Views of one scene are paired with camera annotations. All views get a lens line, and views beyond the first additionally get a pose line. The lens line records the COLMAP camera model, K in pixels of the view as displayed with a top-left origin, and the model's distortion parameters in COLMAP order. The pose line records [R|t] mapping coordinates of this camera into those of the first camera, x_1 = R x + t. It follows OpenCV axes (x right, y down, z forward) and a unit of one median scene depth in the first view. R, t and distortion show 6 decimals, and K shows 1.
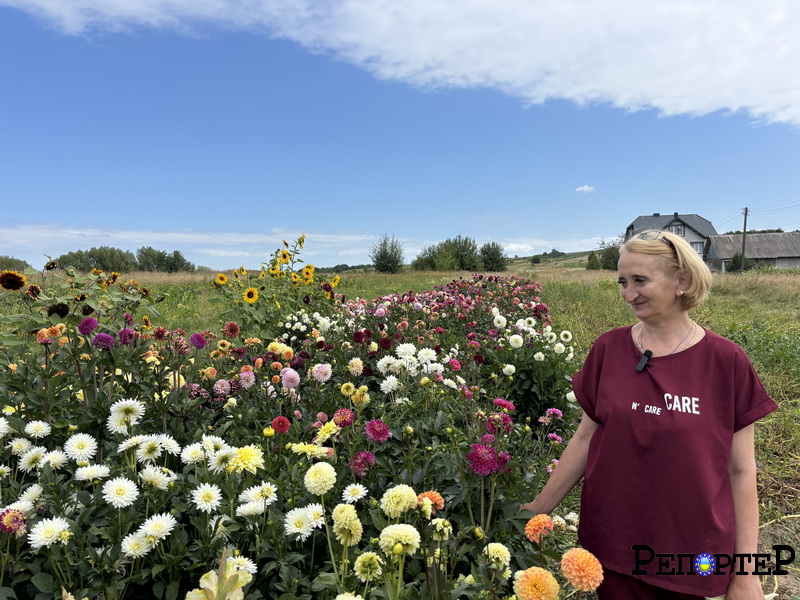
lens RADIAL K [[614.8, 0, 401.6], [0, 614.8, 297.2], [0, 0, 1]] dist [0.025607, -0.018446]
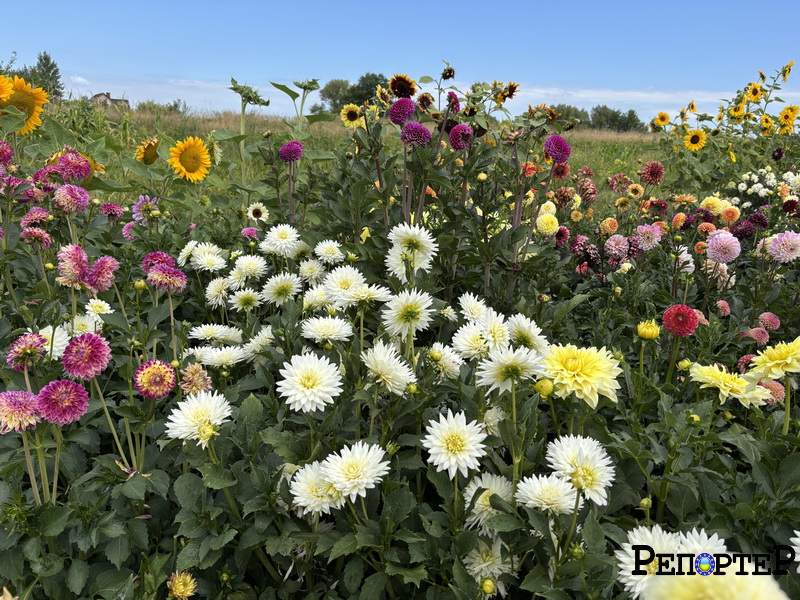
lens RADIAL K [[614.8, 0, 406.3], [0, 614.8, 293.8], [0, 0, 1]] dist [0.025607, -0.018446]
pose [[0.772326, 0.204147, -0.601529, -0.034797], [-0.073638, 0.969340, 0.234428, 0.043081], [0.630944, -0.136760, 0.763680, 0.251112]]
